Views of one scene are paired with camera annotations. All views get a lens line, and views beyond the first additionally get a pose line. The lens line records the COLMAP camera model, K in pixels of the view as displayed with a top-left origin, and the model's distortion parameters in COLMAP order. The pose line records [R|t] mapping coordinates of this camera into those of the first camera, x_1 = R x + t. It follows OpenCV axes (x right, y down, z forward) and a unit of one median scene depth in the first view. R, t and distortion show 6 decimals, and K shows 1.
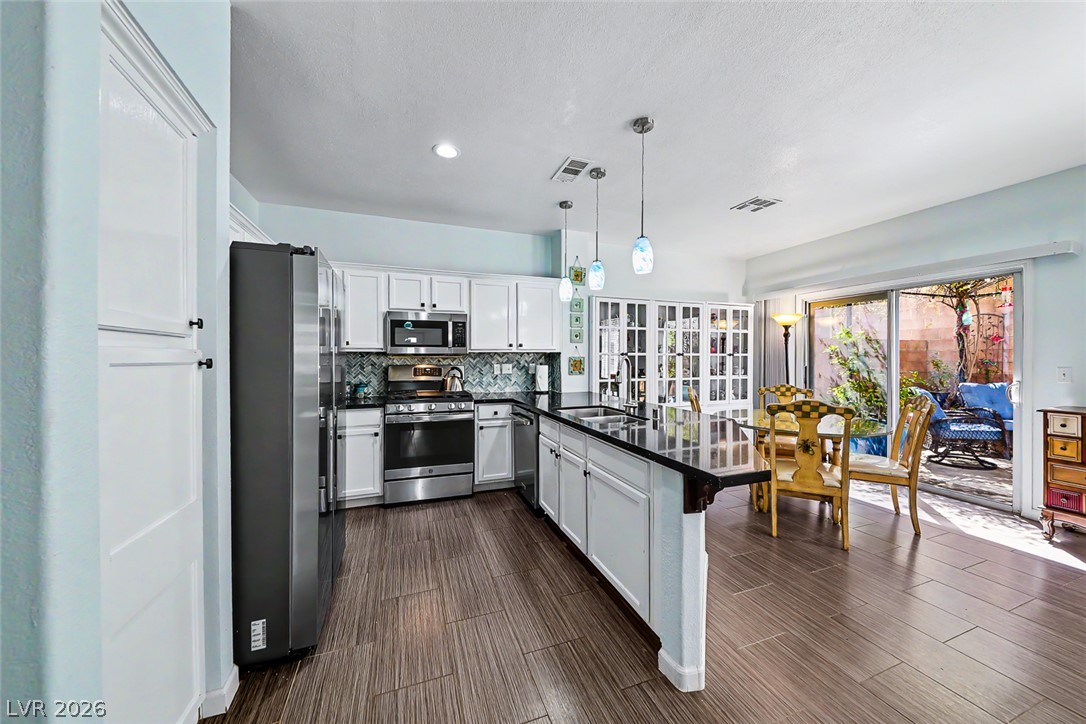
lens RADIAL K [[378.0, 0, 536.2], [0, 378.0, 357.8], [0, 0, 1]] dist [0.007117, -0.004845]
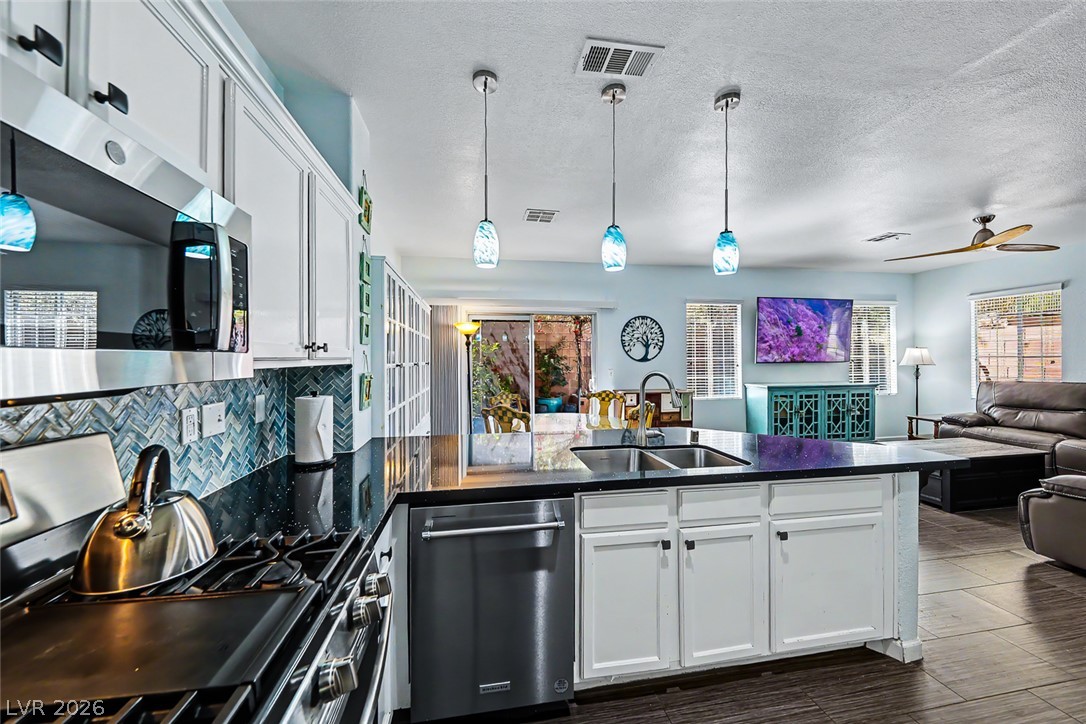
lens RADIAL K [[378.0, 0, 538.7], [0, 378.0, 362.2], [0, 0, 1]] dist [0.007117, -0.004845]
pose [[0.178333, -0.009520, 0.983924, -0.393170], [0.007424, 0.999938, 0.008329, -0.021658], [-0.983942, 0.005820, 0.178393, 0.789821]]
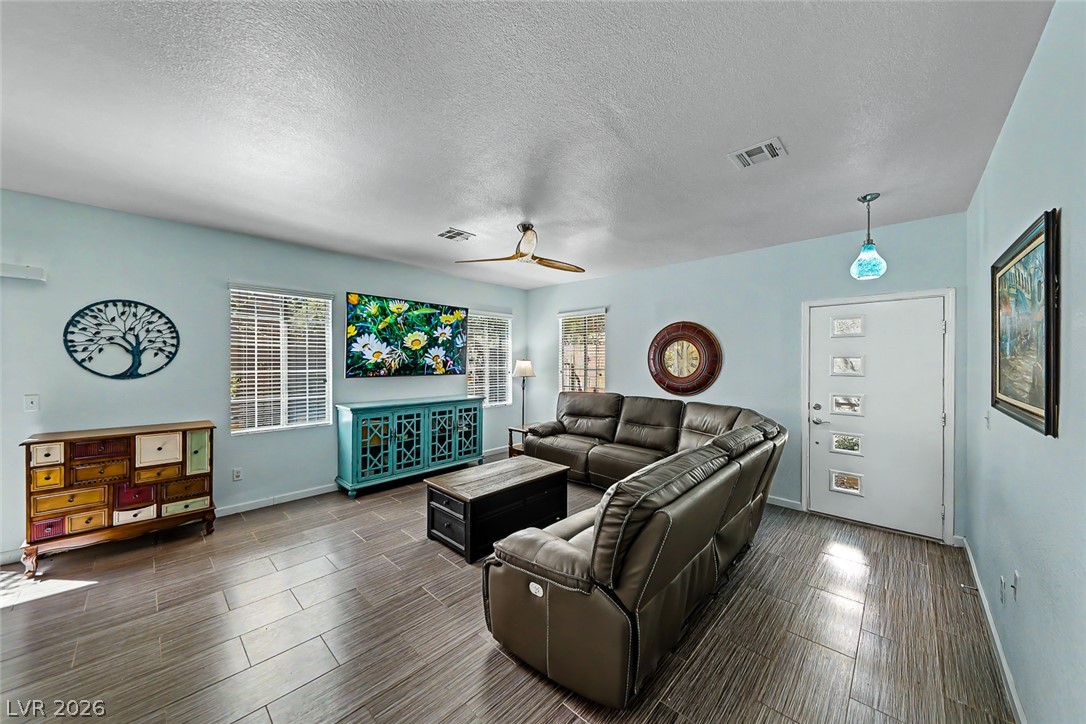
lens RADIAL K [[378.0, 0, 536.5], [0, 378.0, 361.8], [0, 0, 1]] dist [0.007117, -0.004845]
pose [[-0.452745, 0.001282, 0.891639, -0.052647], [0.000403, 0.999999, -0.001234, -0.046114], [-0.891640, -0.000200, -0.452745, 0.210374]]
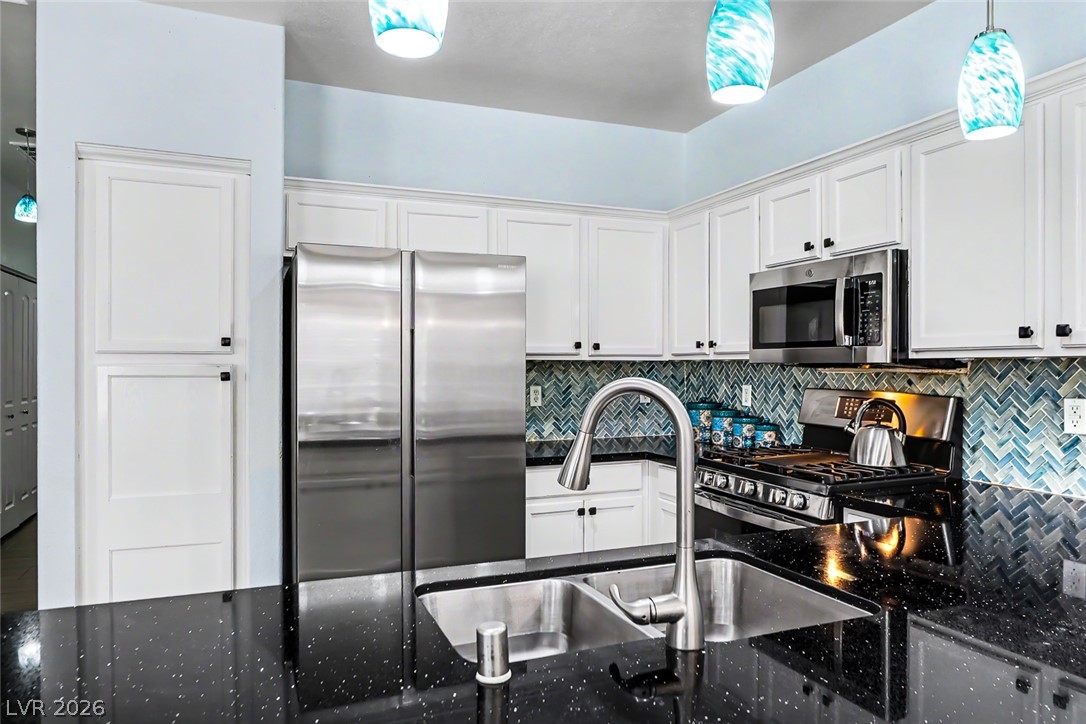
lens RADIAL K [[721.5, 0, 531.7], [0, 721.5, 368.5], [0, 0, 1]] dist [-0.017243, -0.005078]
pose [[0.032137, 0.007568, -0.999455, 0.477968], [-0.002889, 0.999968, 0.007479, -0.009638], [0.999479, 0.002647, 0.032157, 0.664851]]
